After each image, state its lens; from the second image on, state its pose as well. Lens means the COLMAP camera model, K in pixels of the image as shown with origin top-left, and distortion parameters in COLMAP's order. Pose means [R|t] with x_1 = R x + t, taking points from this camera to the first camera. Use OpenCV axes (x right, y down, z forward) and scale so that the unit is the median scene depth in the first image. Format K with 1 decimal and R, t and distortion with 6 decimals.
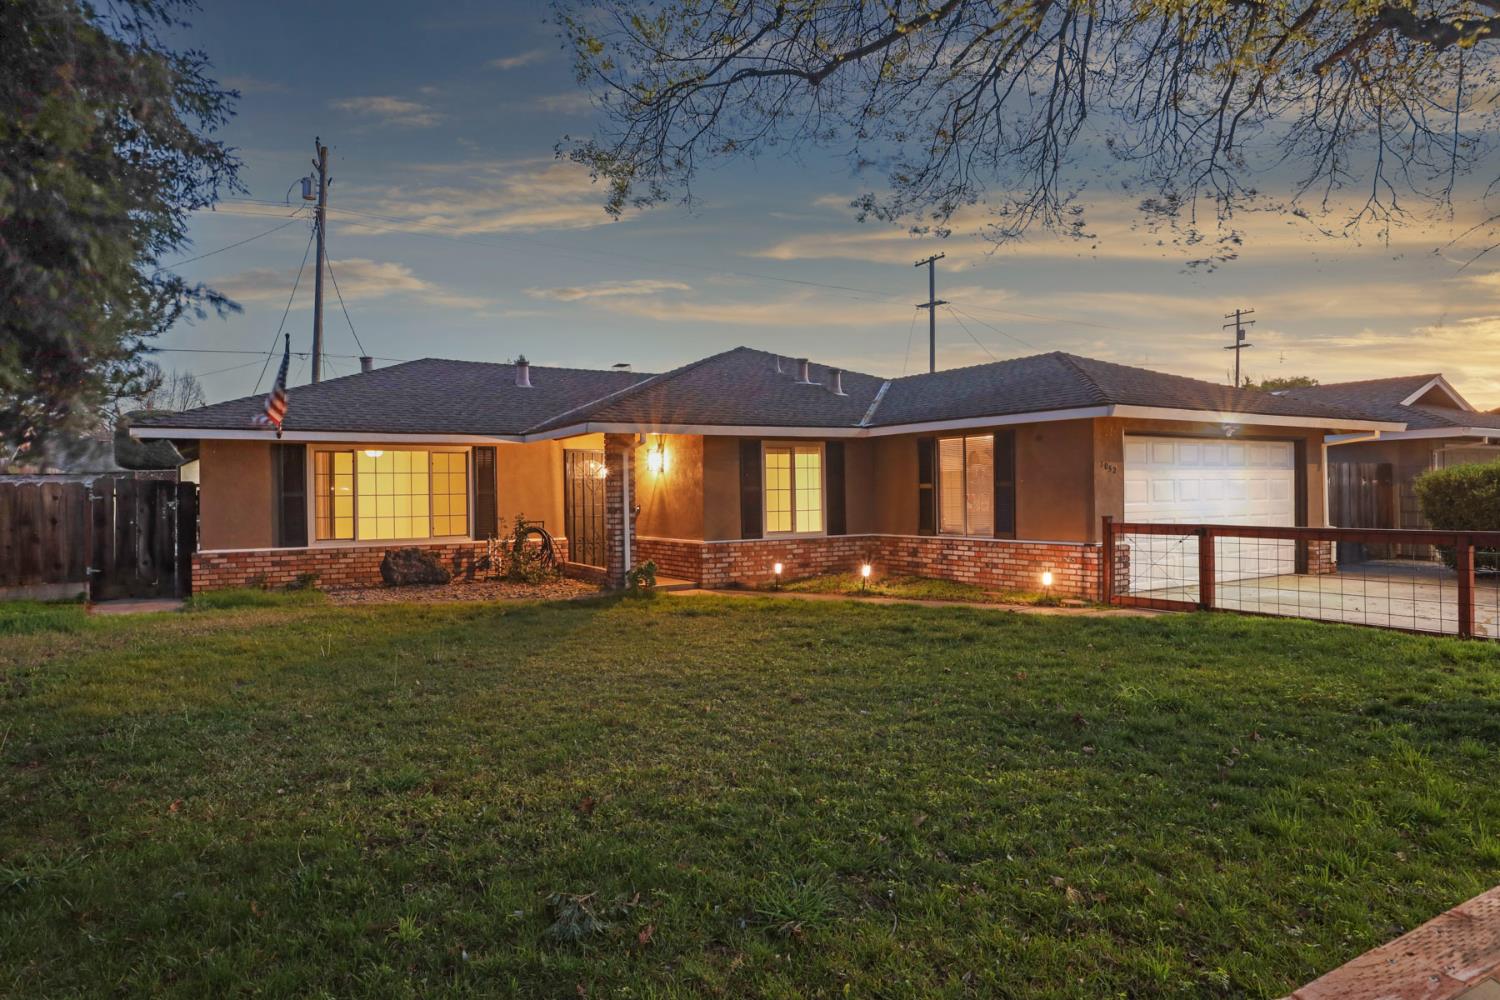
lens RADIAL K [[920.5, 0, 750.0], [0, 920.5, 500.0], [0, 0, 1]] dist [-0.003028, 0.000142]
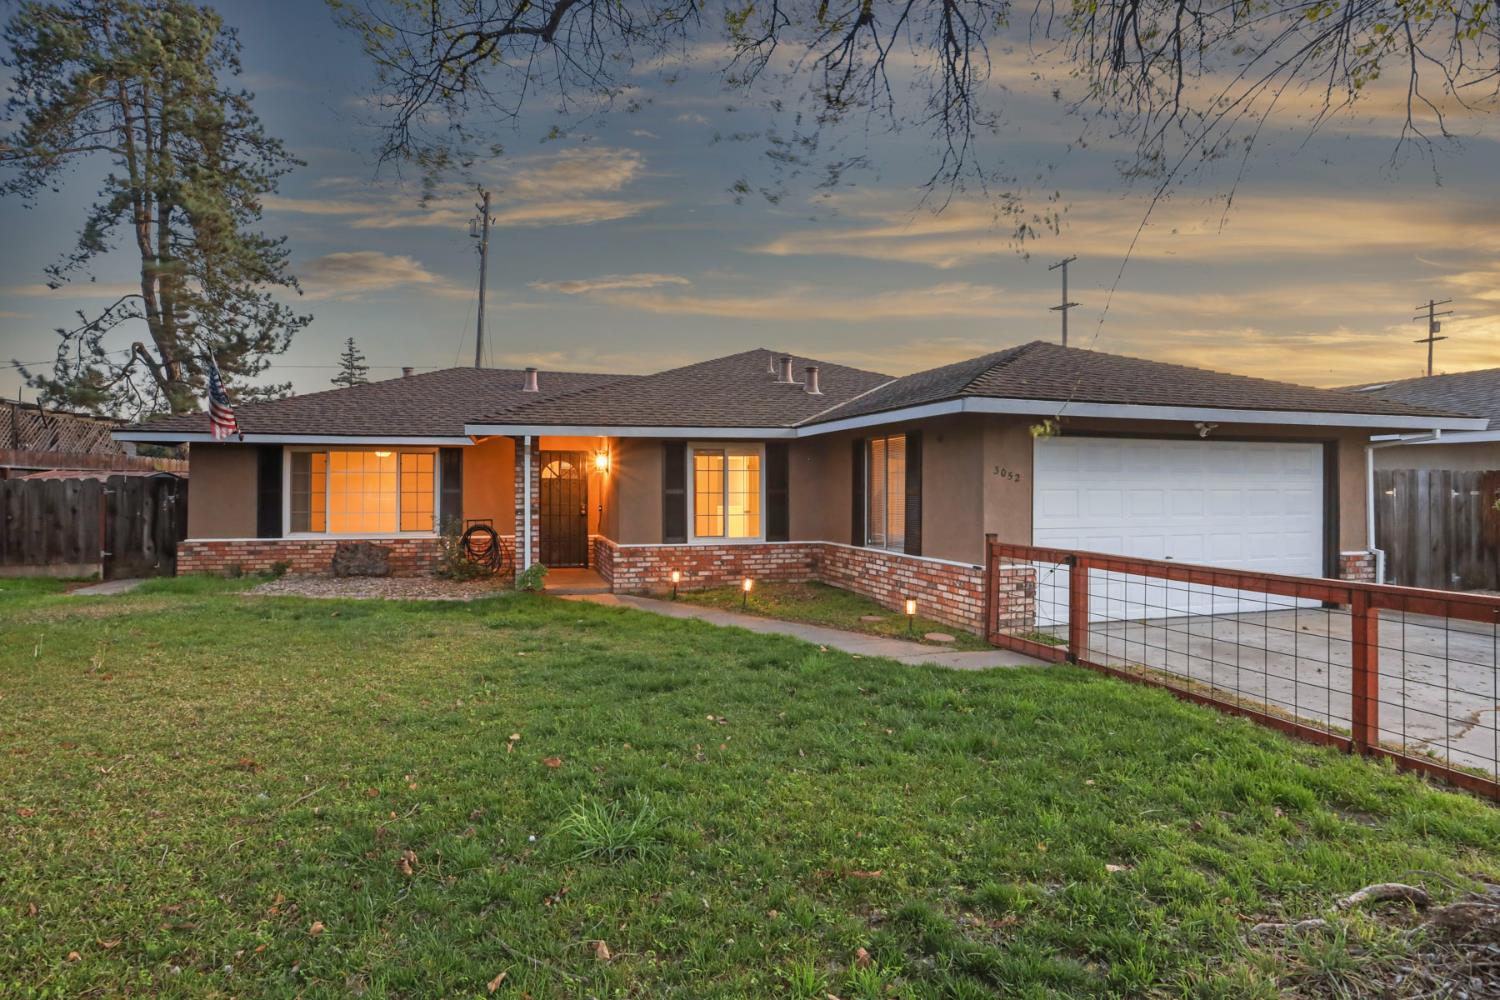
lens RADIAL K [[828.5, 0, 750.0], [0, 828.5, 500.0], [0, 0, 1]] dist [-0.018234, -0.000142]
pose [[0.964968, 0.018710, -0.261700, 0.324528], [-0.015350, 0.999772, 0.014877, -0.018464], [0.261918, -0.010338, 0.965035, 0.197062]]
